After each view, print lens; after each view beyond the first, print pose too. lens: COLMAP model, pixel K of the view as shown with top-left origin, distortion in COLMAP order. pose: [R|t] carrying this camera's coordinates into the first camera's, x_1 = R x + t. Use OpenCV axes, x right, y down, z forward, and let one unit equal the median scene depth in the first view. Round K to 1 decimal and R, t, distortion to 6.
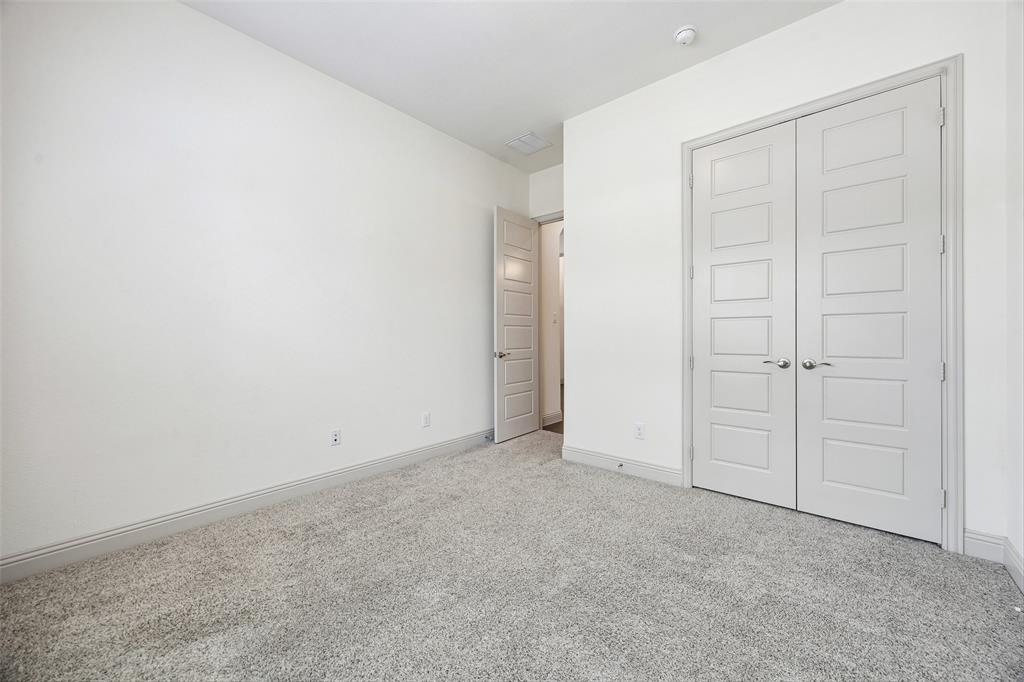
lens RADIAL K [[325.9, 0, 512.0], [0, 325.9, 341.0], [0, 0, 1]] dist [-0.018296, -0.000019]
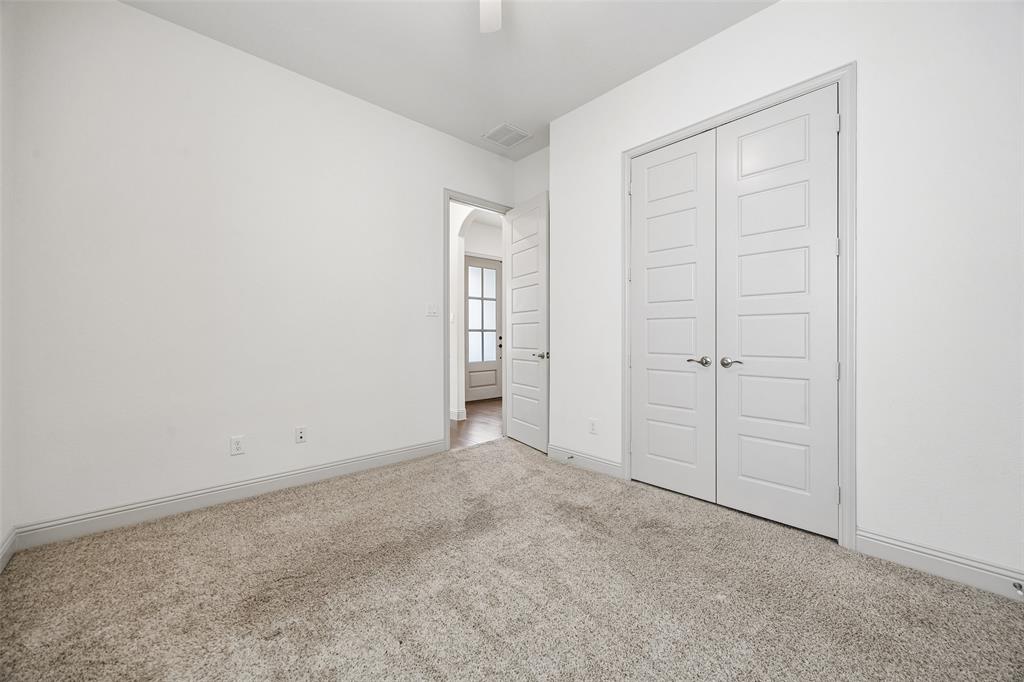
lens RADIAL K [[392.8, 0, 517.7], [0, 392.8, 336.8], [0, 0, 1]] dist [-0.002676, -0.000087]
pose [[0.987564, 0.006976, -0.157065, 0.395297], [-0.007810, 0.999958, -0.004691, -0.001385], [0.157025, 0.005860, 0.987577, -0.318111]]
